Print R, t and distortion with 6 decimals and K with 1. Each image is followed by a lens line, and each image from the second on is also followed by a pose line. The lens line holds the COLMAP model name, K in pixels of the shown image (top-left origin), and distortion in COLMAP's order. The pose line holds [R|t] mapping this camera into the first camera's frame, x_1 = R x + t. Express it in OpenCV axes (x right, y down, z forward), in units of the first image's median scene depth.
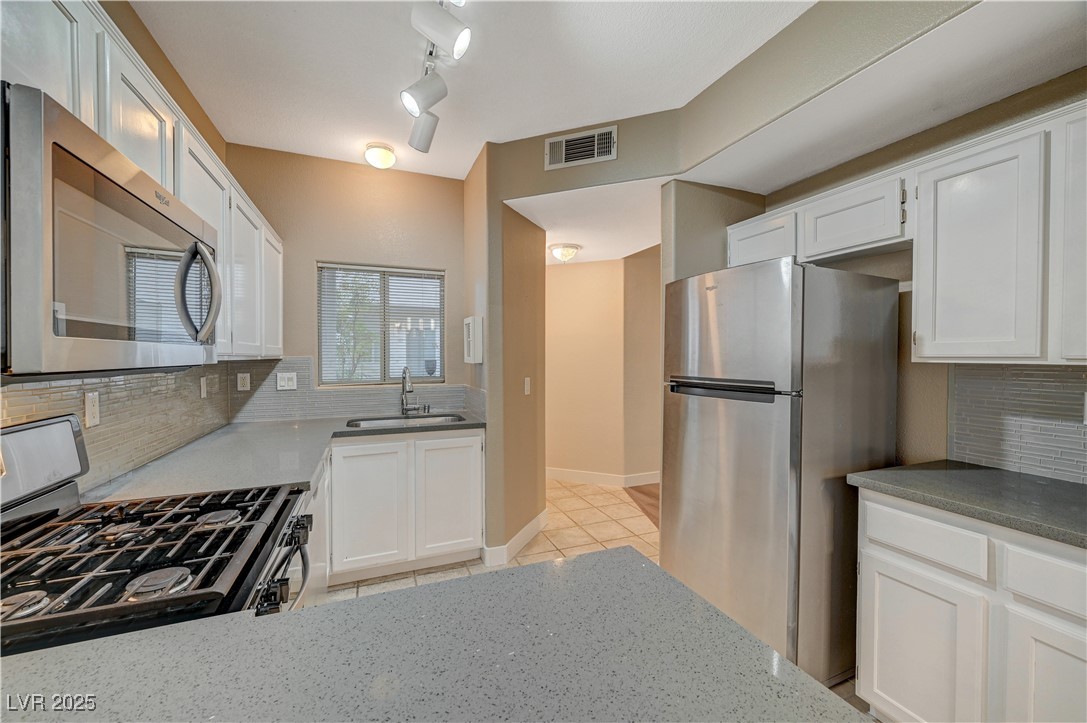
lens RADIAL K [[431.3, 0, 545.0], [0, 431.3, 361.3], [0, 0, 1]] dist [0.000633, 0.000026]
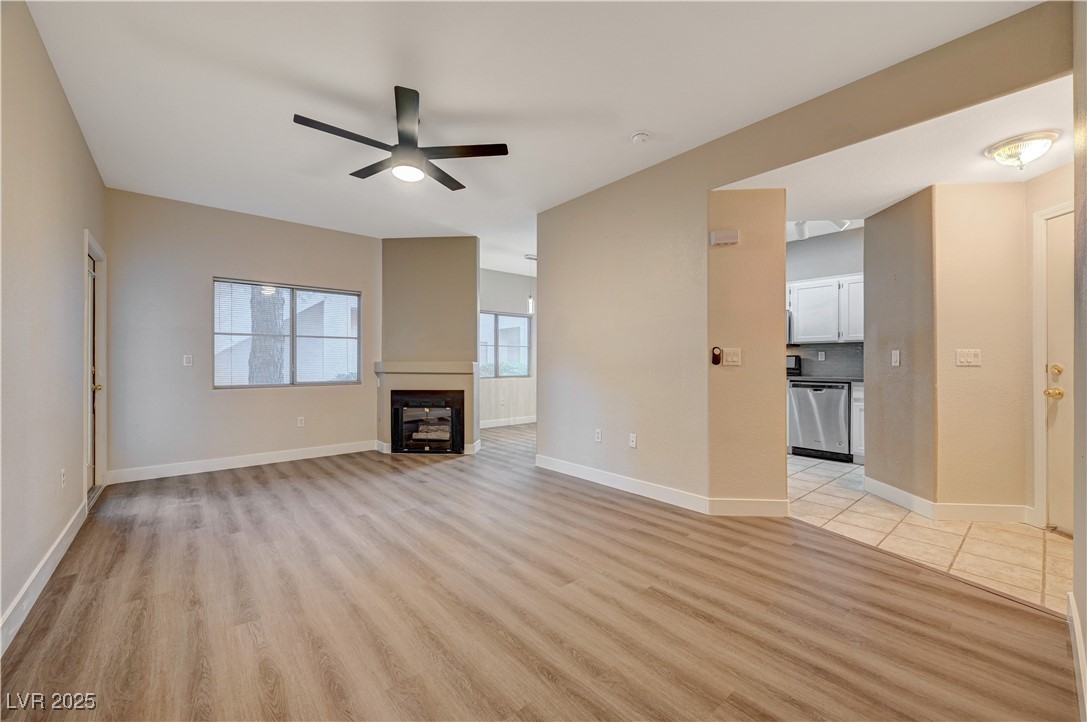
lens RADIAL K [[431.3, 0, 544.1], [0, 431.3, 362.0], [0, 0, 1]] dist [0.000633, 0.000026]
pose [[-0.950051, -0.005934, -0.312039, 1.014713], [-0.009272, 0.999915, 0.009212, 0.057669], [0.311958, 0.011645, -0.950025, 1.572048]]
